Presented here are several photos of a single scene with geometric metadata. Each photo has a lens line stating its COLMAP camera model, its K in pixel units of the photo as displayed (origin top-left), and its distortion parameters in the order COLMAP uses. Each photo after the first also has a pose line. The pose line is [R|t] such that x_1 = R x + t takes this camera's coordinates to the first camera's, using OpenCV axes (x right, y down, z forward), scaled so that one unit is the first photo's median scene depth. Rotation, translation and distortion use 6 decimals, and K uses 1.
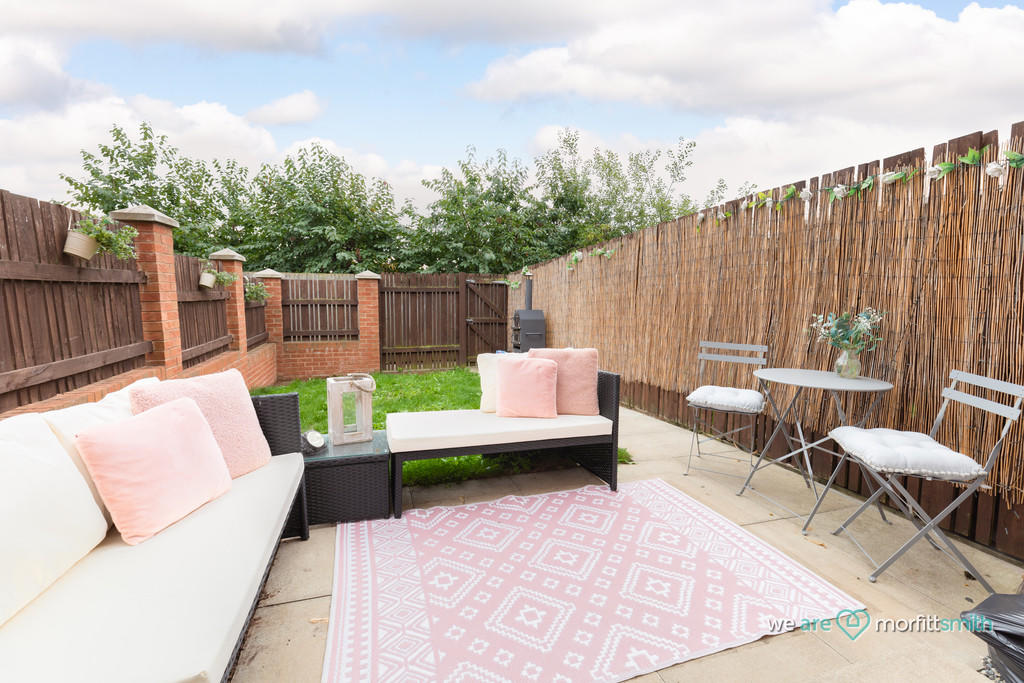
lens RADIAL K [[441.2, 0, 512.0], [0, 441.2, 341.5], [0, 0, 1]] dist [0.052387, 0.000039]
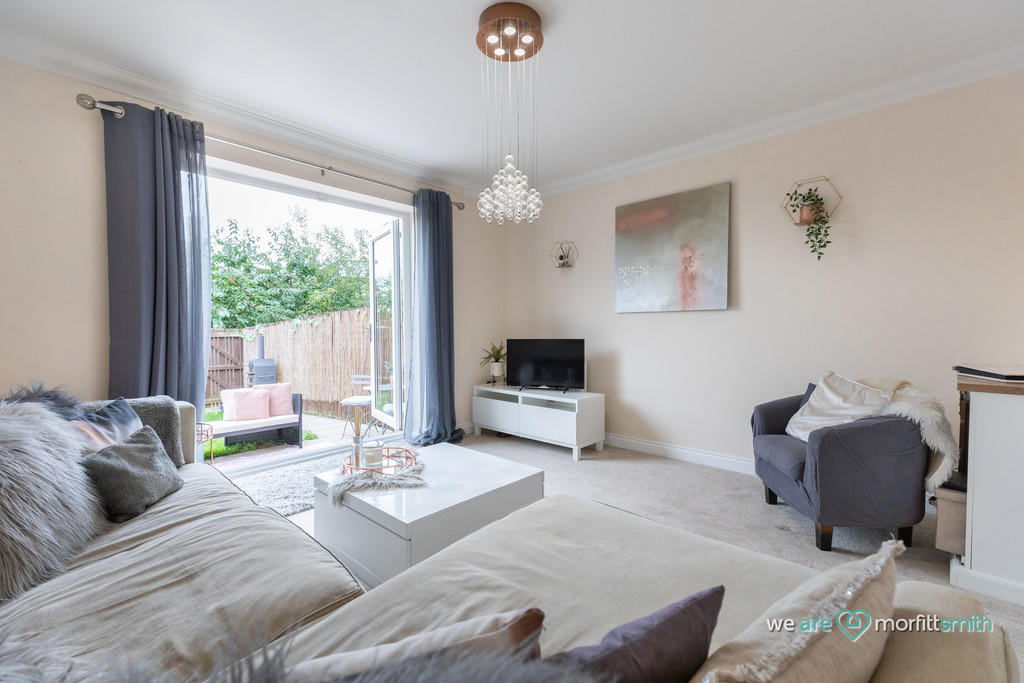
lens RADIAL K [[441.2, 0, 512.0], [0, 441.2, 341.5], [0, 0, 1]] dist [0.052387, 0.000039]
pose [[0.866663, -0.028935, 0.498054, 0.018424], [0.066998, 0.996024, -0.058717, 0.006212], [-0.494375, 0.084256, 0.865156, -0.506761]]
